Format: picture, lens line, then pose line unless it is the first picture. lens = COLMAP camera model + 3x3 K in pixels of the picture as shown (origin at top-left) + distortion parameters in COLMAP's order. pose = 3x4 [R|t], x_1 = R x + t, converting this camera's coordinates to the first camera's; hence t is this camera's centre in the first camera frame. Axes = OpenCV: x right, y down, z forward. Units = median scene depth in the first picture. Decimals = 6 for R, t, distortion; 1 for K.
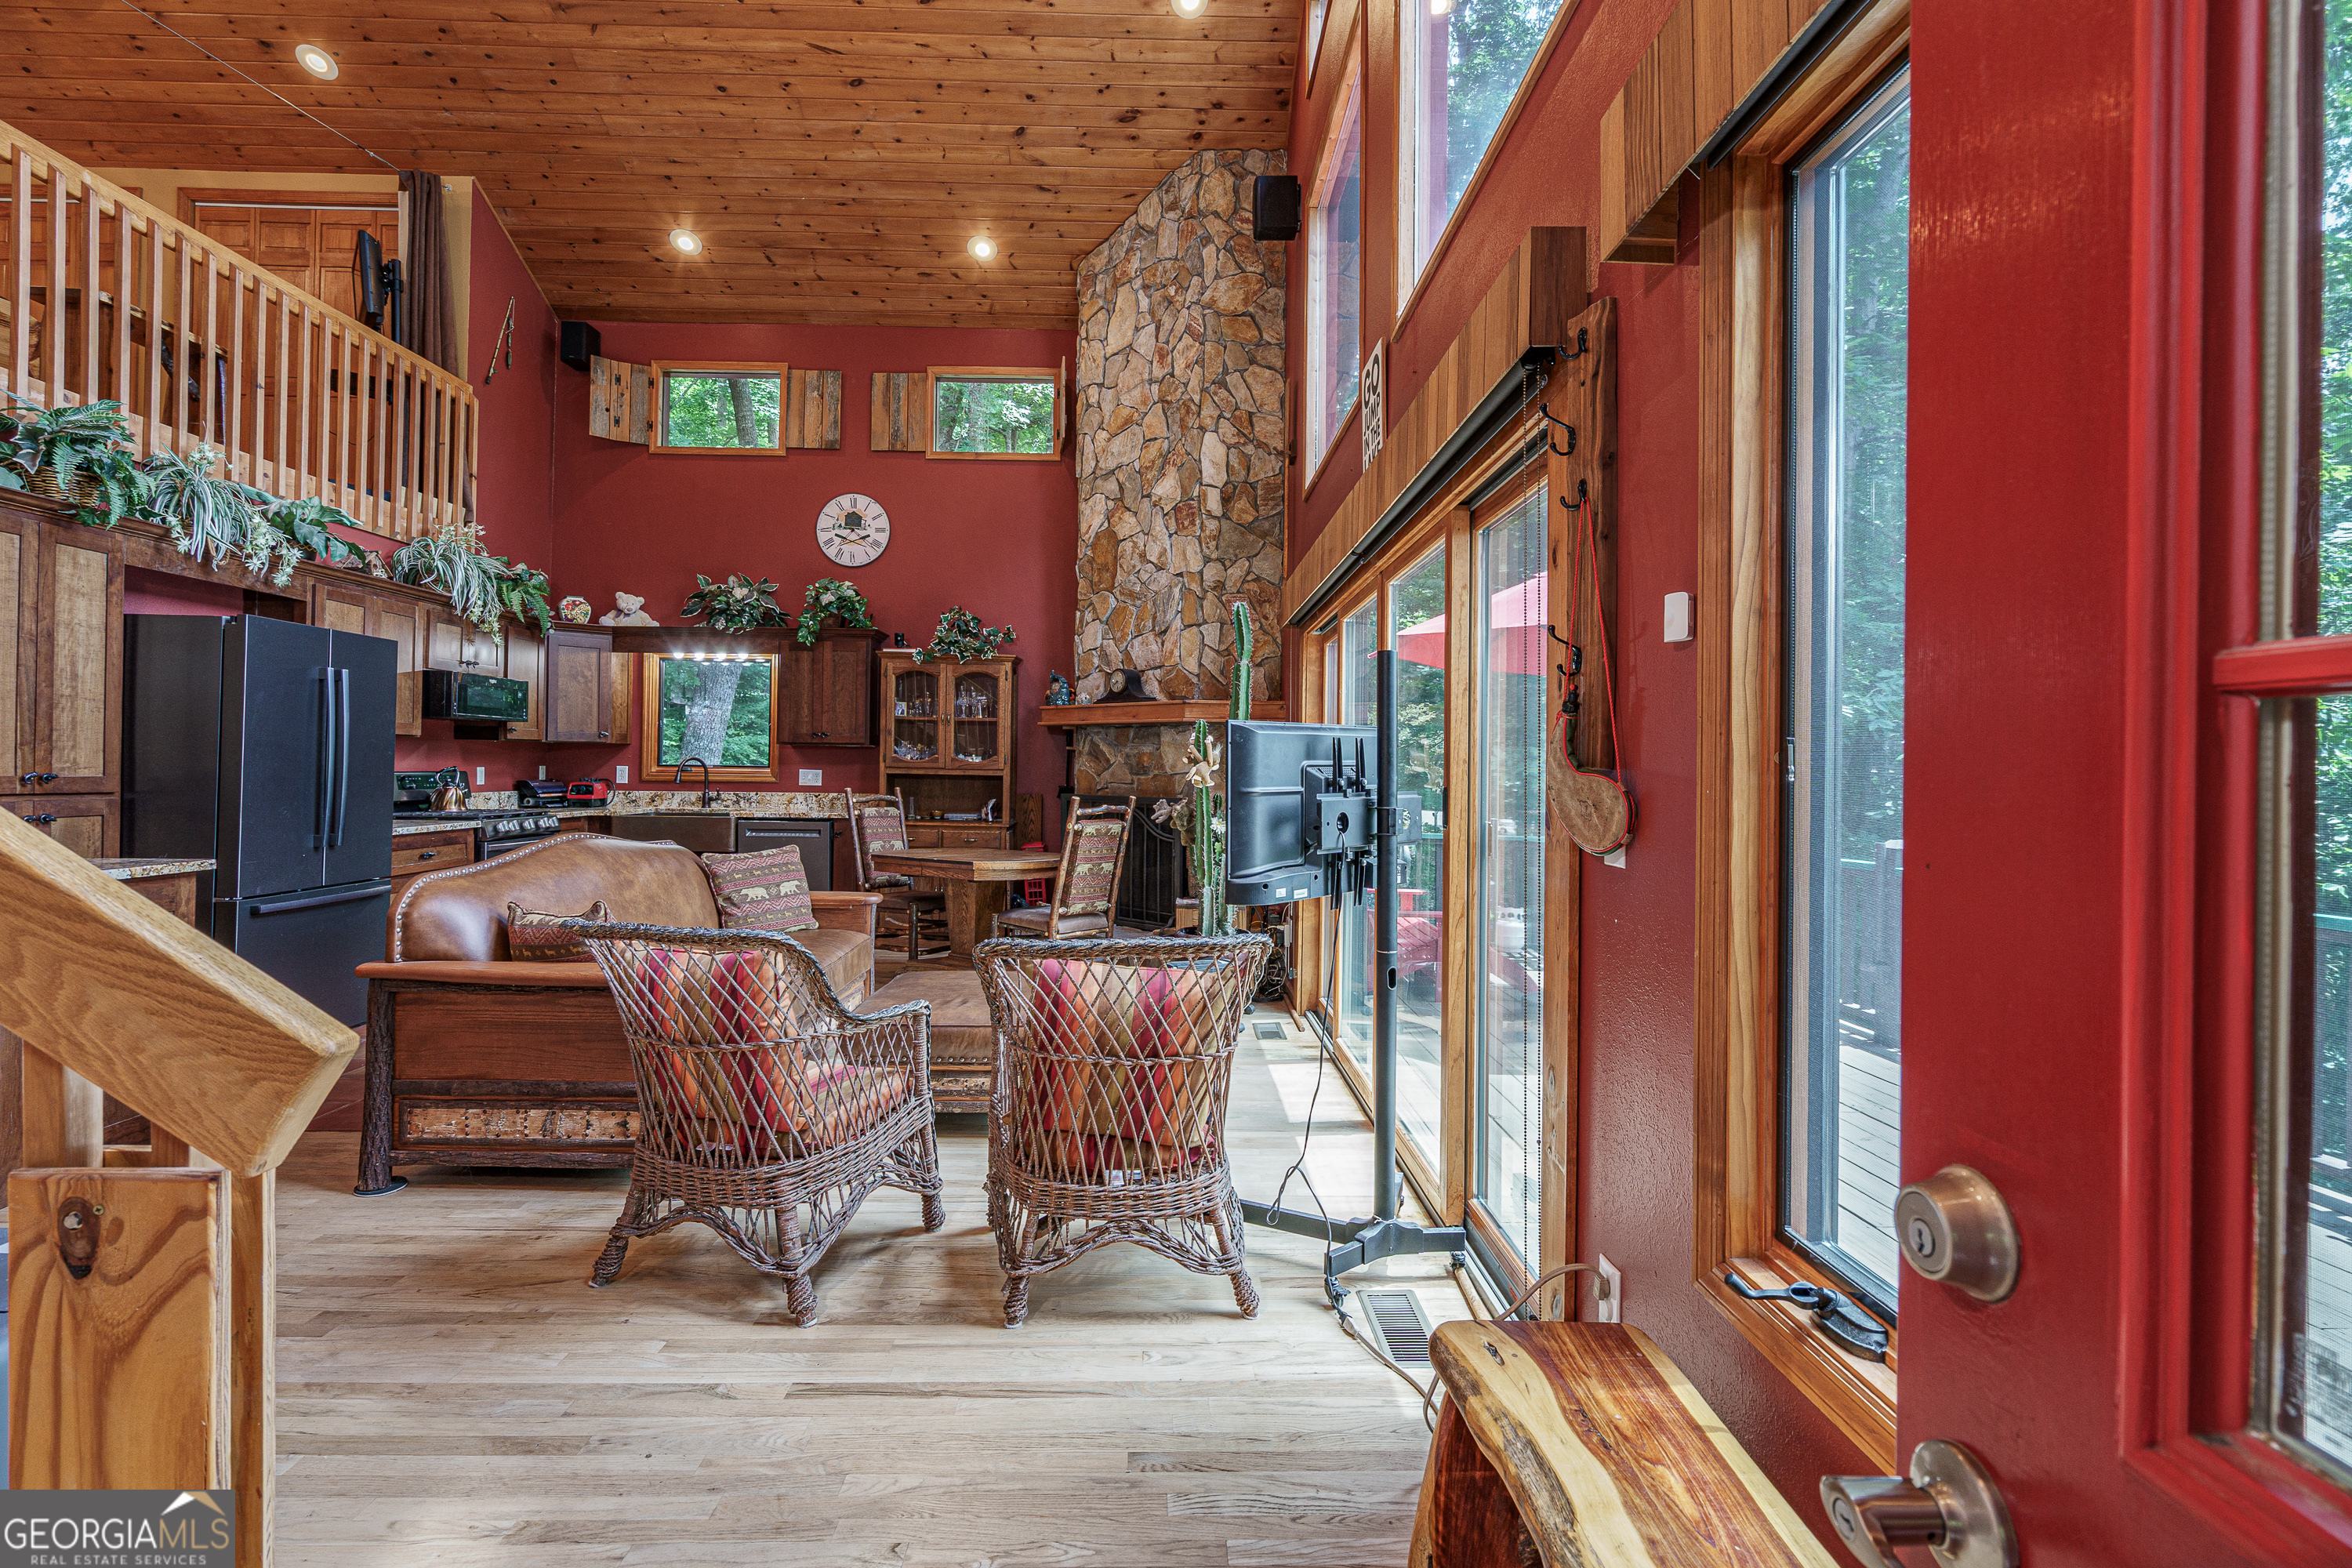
lens RADIAL K [[1103.5, 0, 1164.5], [0, 1103.5, 763.5], [0, 0, 1]] dist [-0.003584, 0.000767]
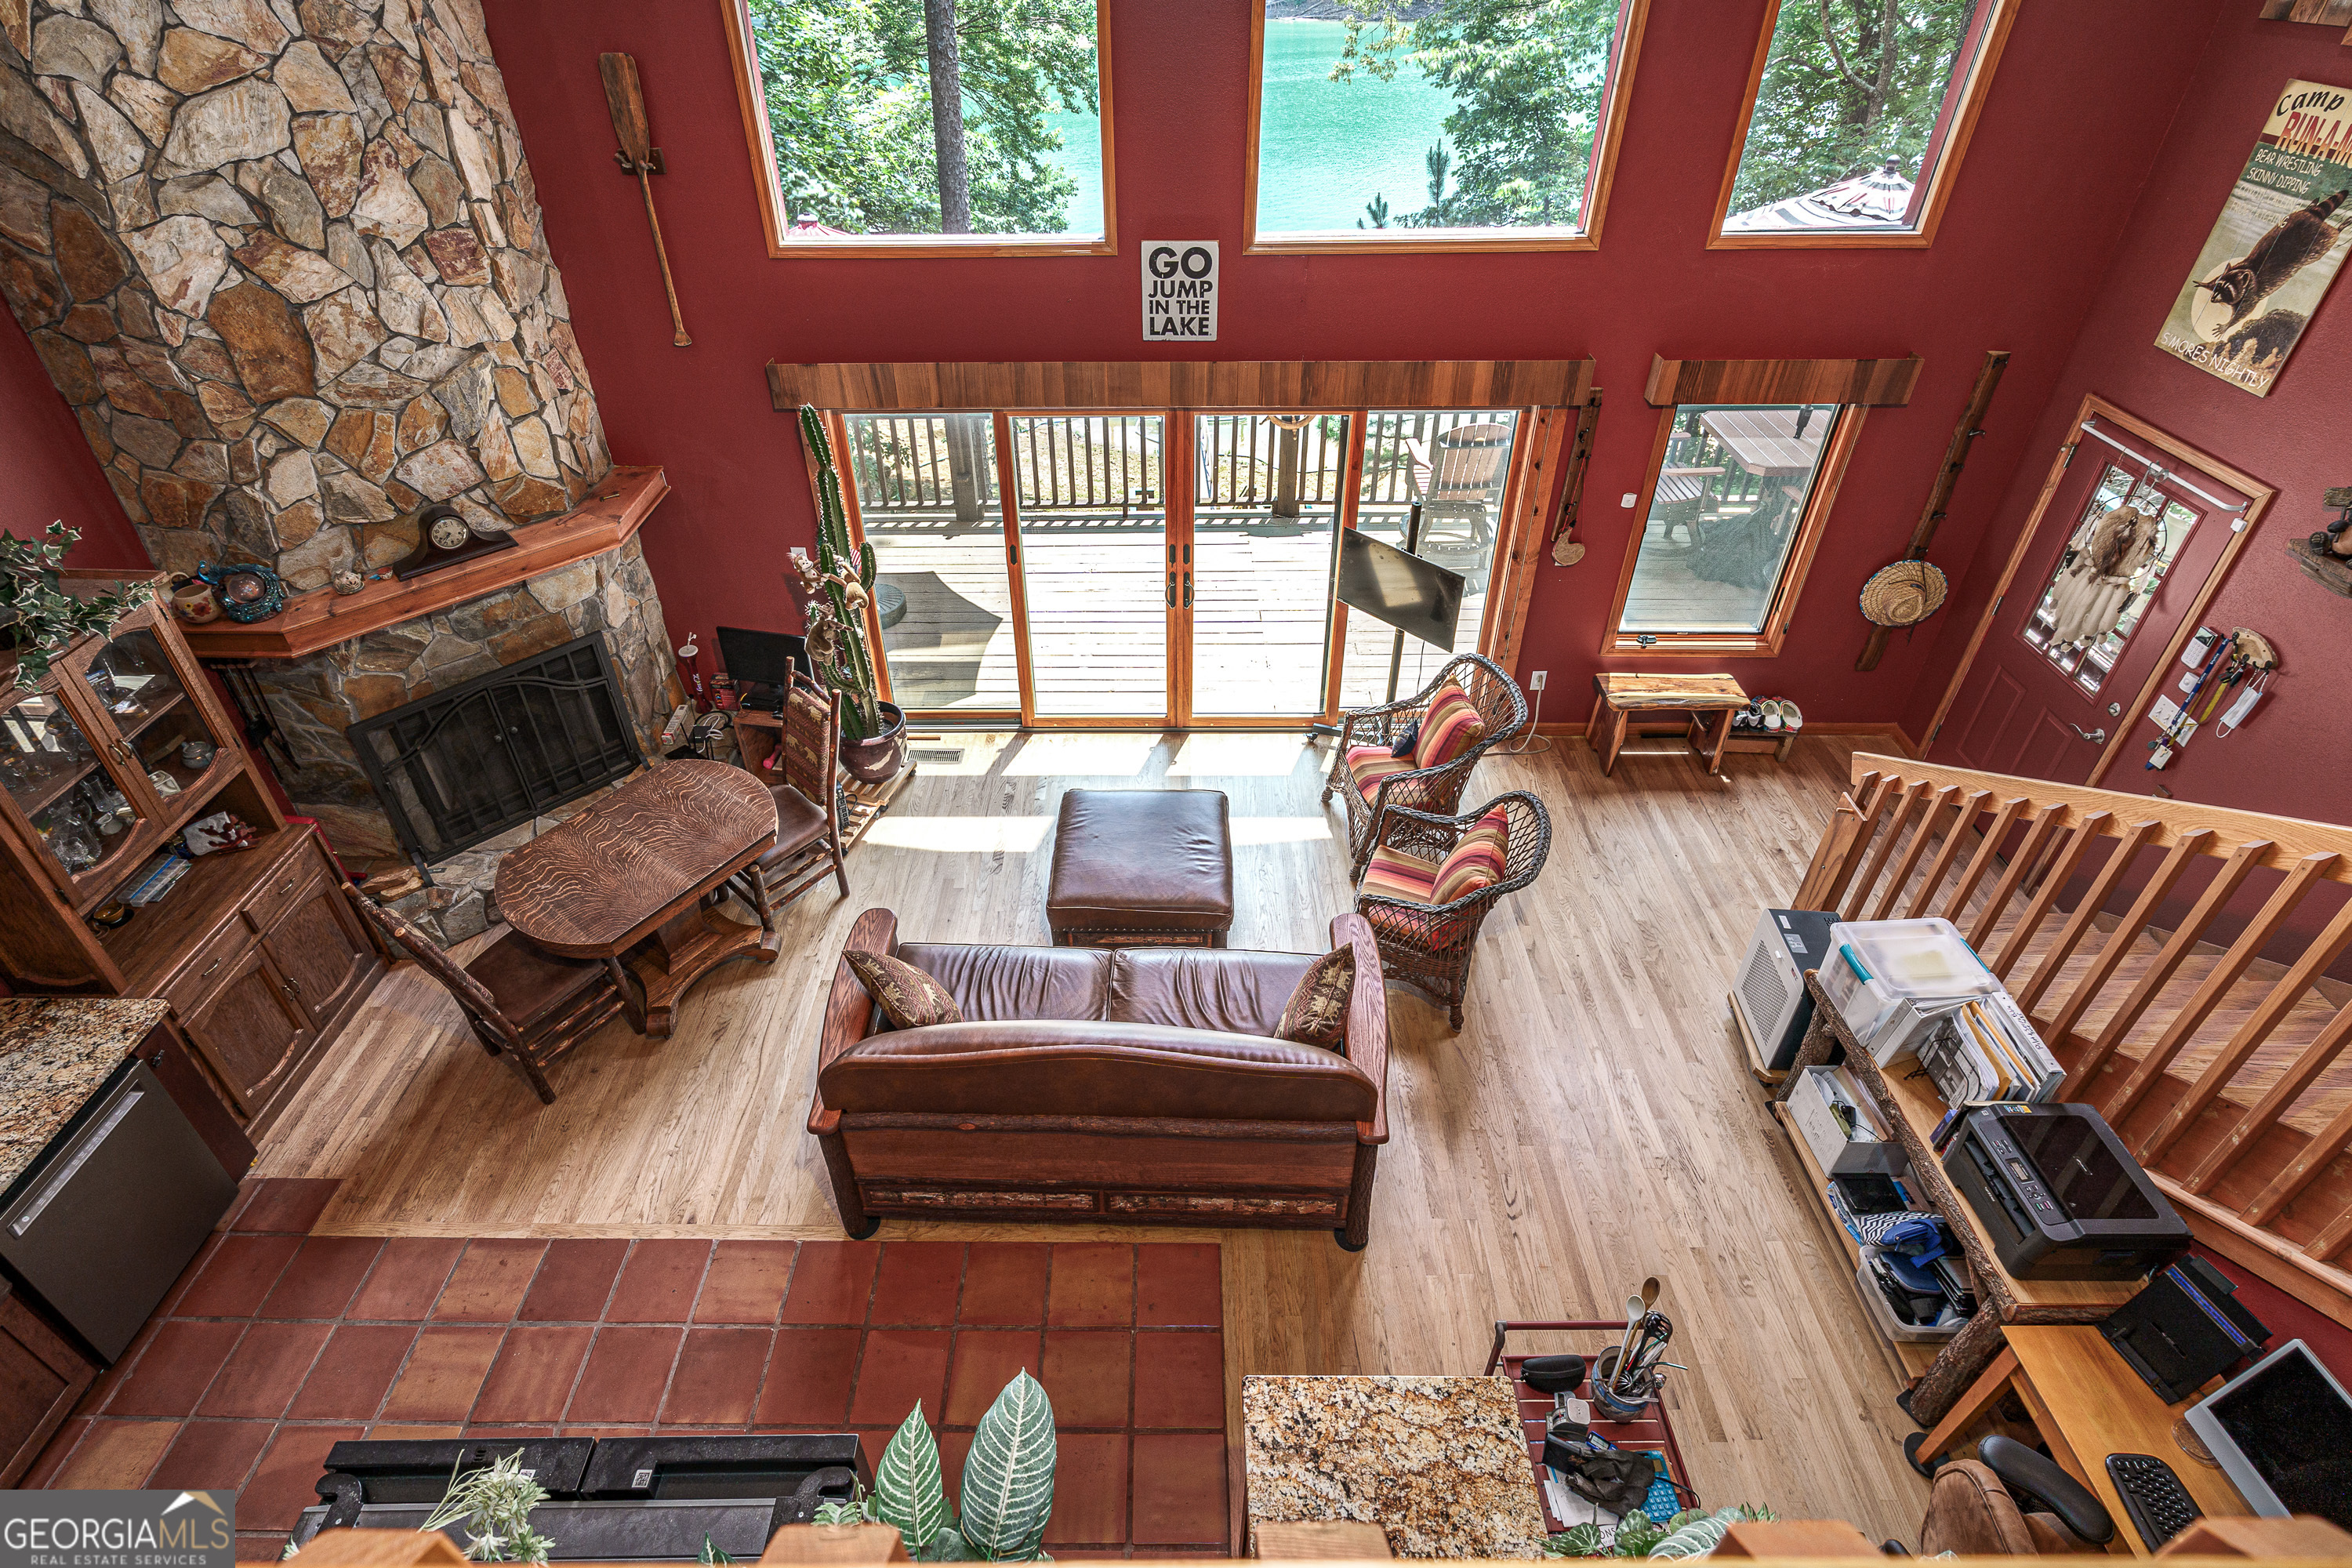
lens RADIAL K [[1142.6, 0, 1150.7], [0, 1142.6, 731.9], [0, 0, 1]] dist [-0.000910, -0.001182]
pose [[0.004085, -0.596770, 0.802402, -0.686554], [0.008609, 0.802400, 0.596725, -0.397594], [-0.999955, 0.004470, 0.008415, 0.592389]]
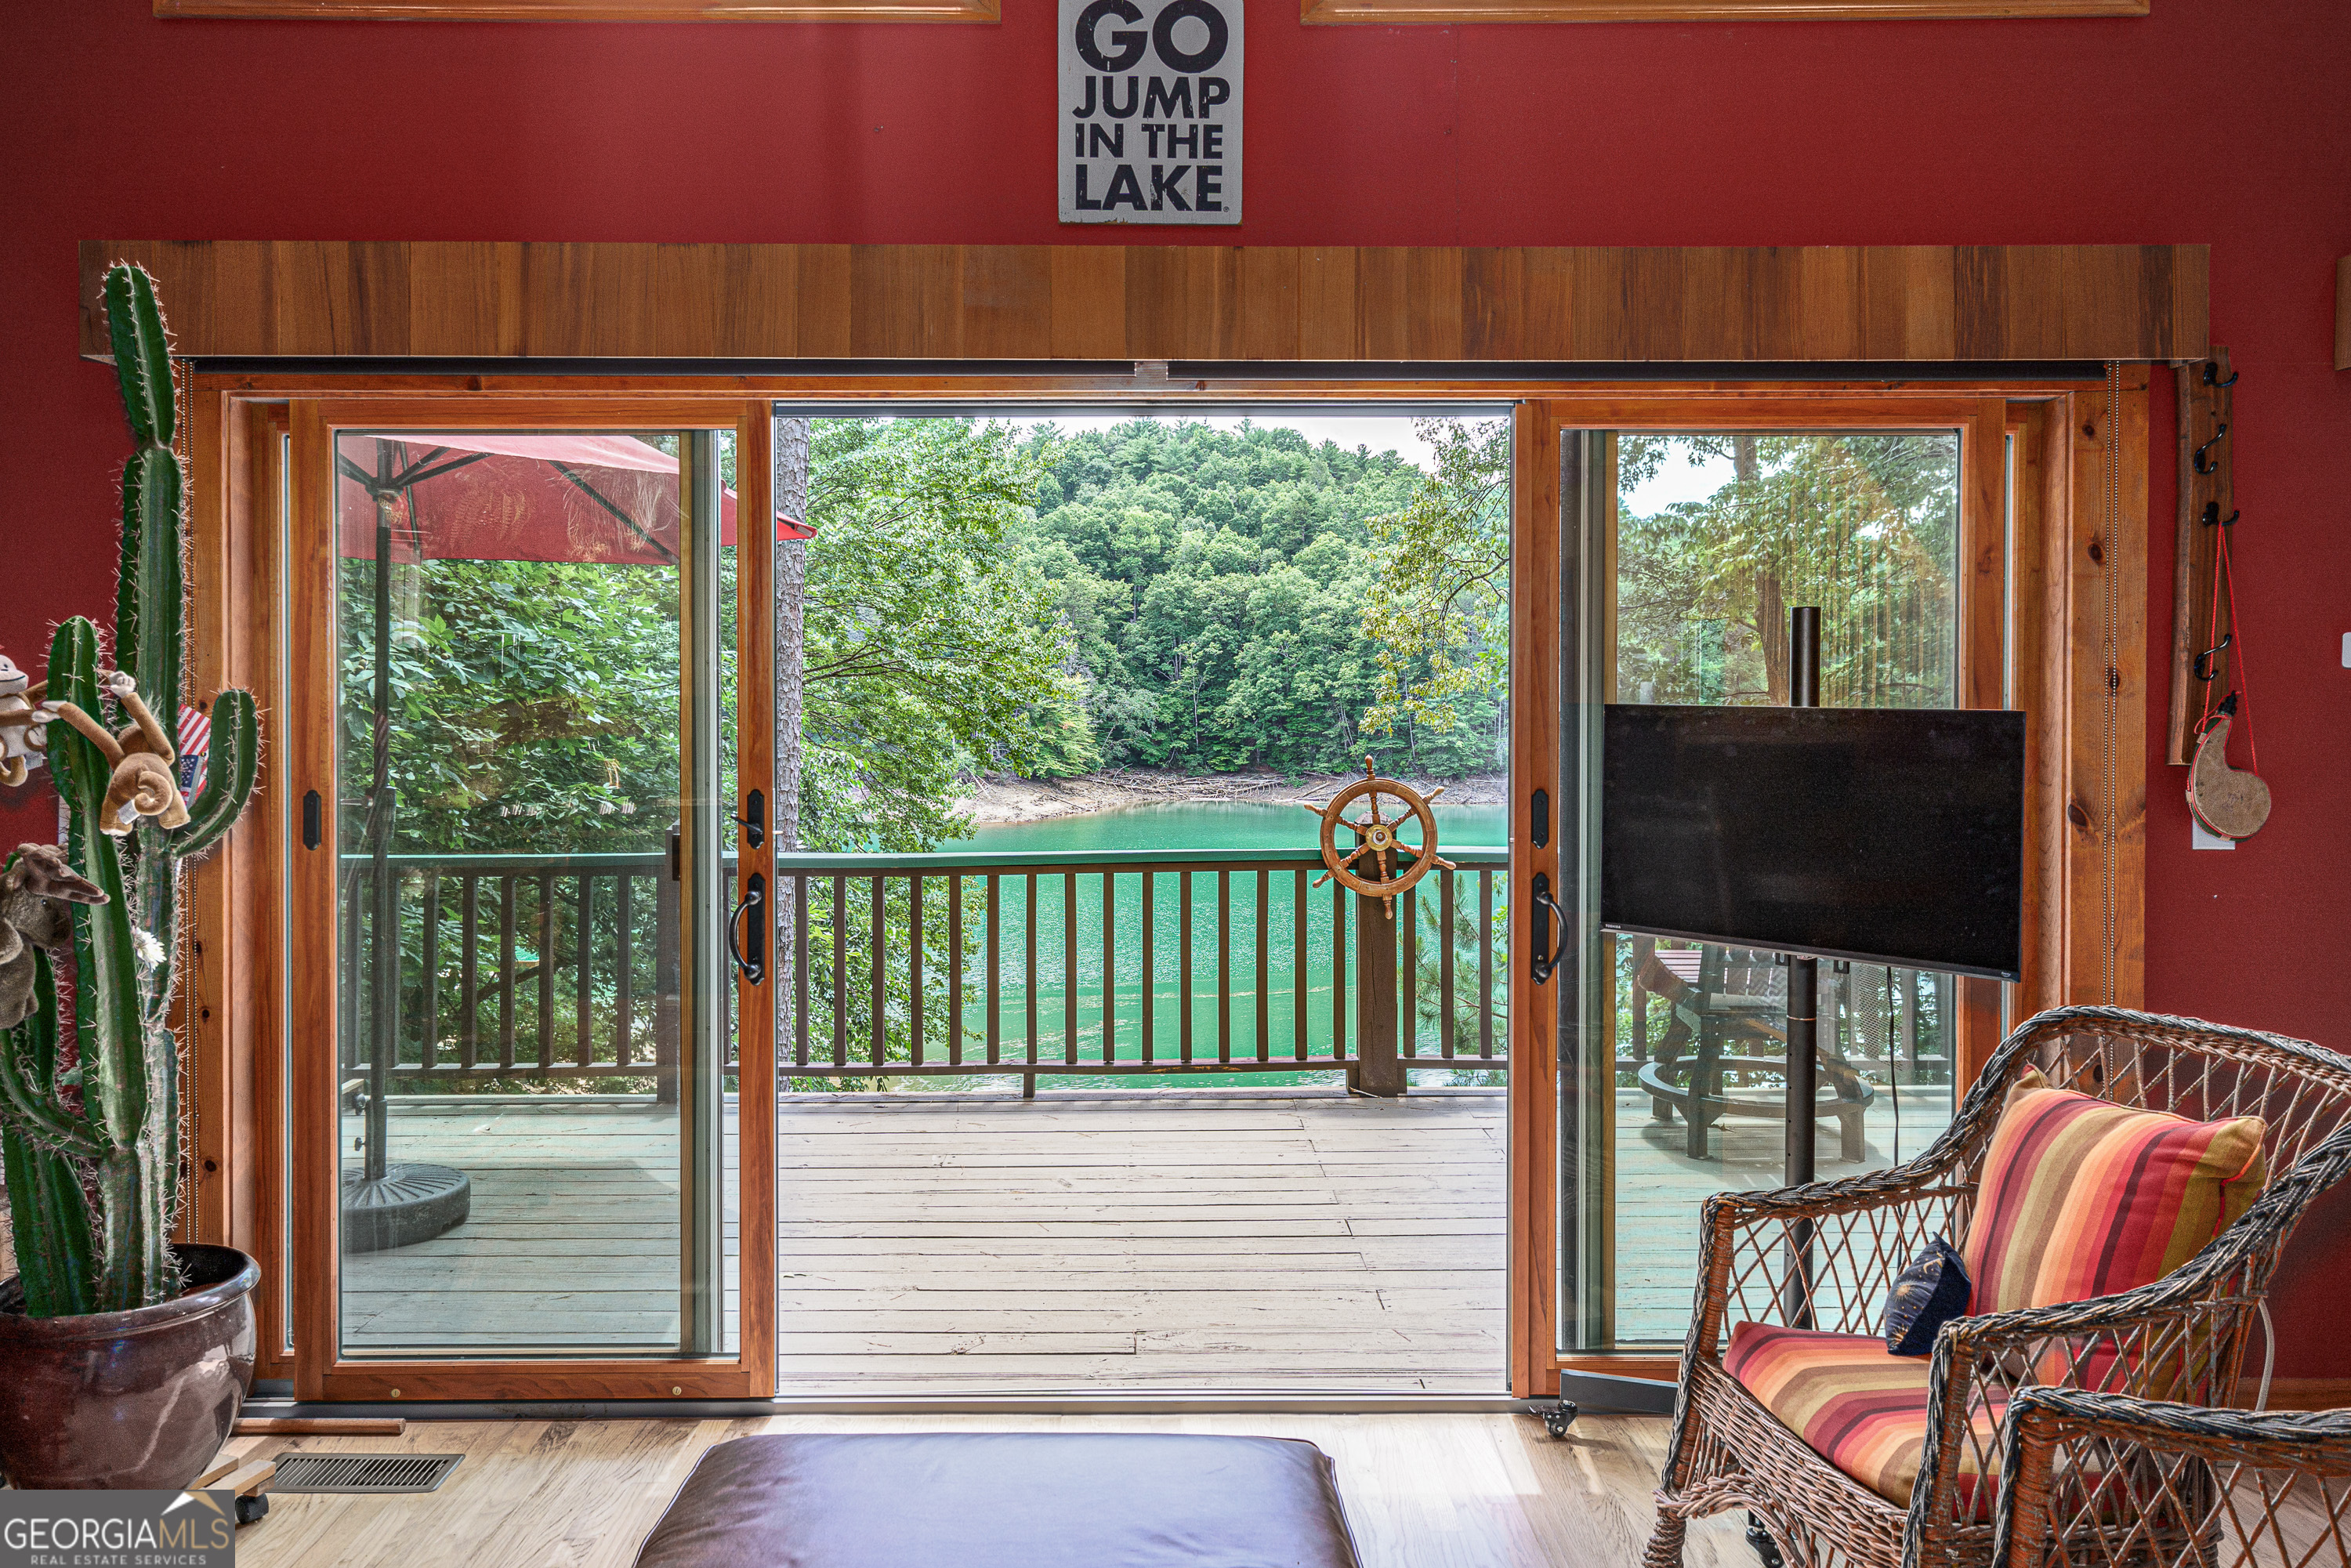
lens RADIAL K [[1707.7, 0, 1150.3], [0, 1707.7, 730.9], [0, 0, 1]] dist [0.008779, 0.003980]
pose [[-0.017648, -0.031518, 0.999347, -0.376716], [-0.008588, 0.999471, 0.031370, -0.021501], [-0.999807, -0.008028, -0.017910, 0.585102]]
